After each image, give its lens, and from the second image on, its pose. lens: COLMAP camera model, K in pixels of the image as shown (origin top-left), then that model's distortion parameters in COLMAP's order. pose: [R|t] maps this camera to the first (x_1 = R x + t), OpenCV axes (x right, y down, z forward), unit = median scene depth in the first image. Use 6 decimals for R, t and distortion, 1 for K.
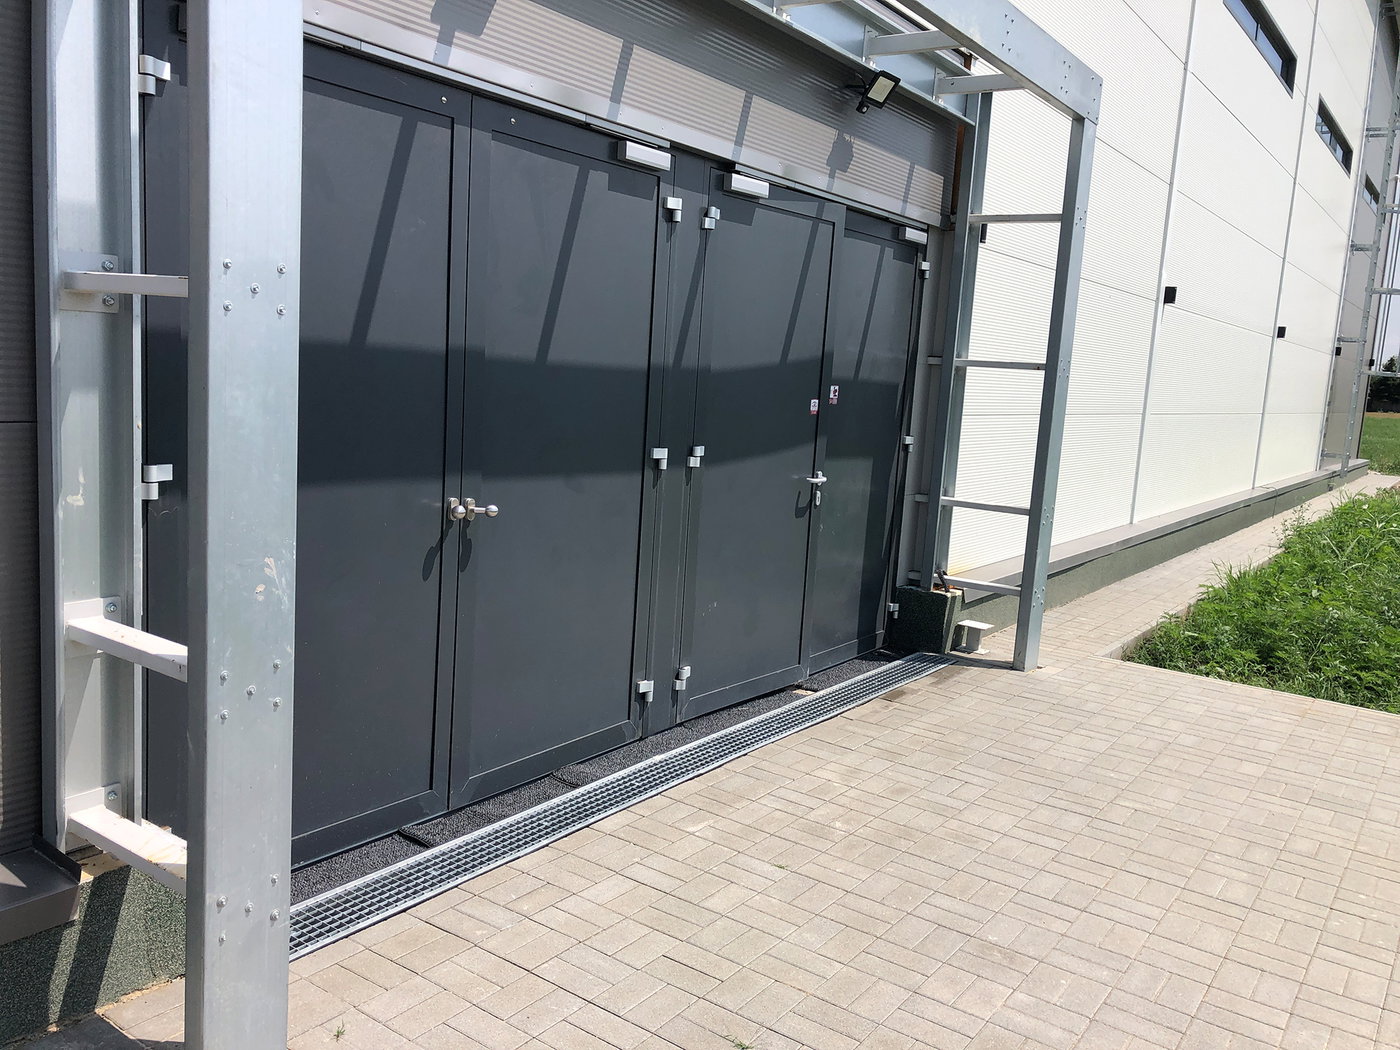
lens RADIAL K [[1149.7, 0, 651.8], [0, 1149.7, 526.0], [0, 0, 1]] dist [0.045028, -0.032110]
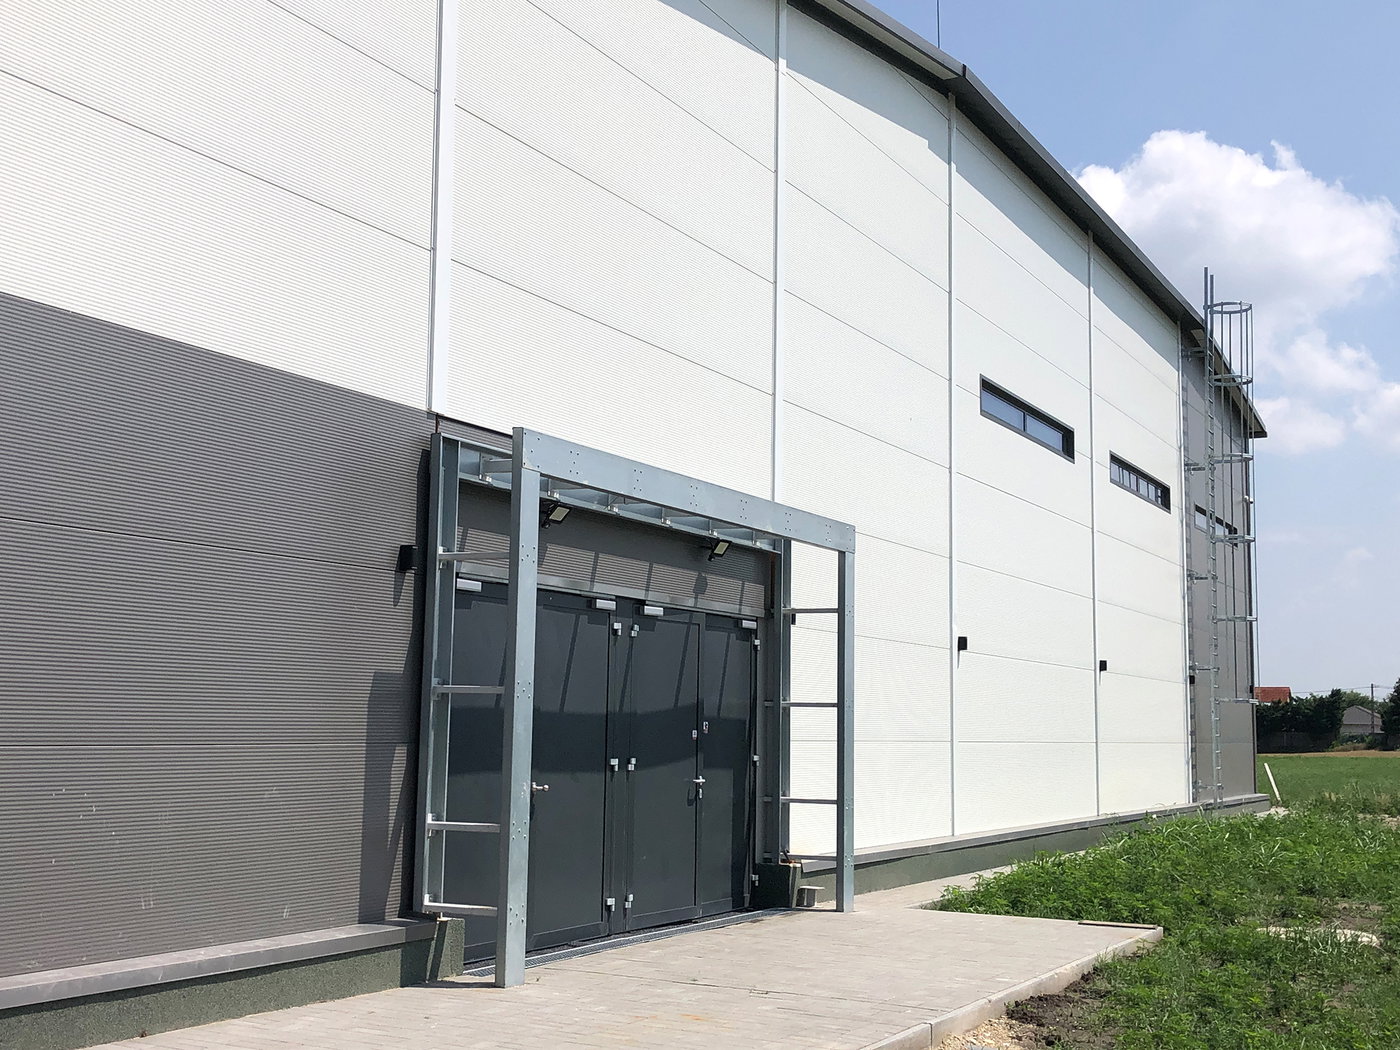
lens RADIAL K [[1719.5, 0, 699.1], [0, 1719.5, 523.6], [0, 0, 1]] dist [0.106172, 0.000000]
pose [[0.984891, -0.023080, 0.171630, -0.254182], [0.065188, 0.967592, -0.243961, 0.194554], [-0.160437, 0.251463, 0.954477, -1.348749]]
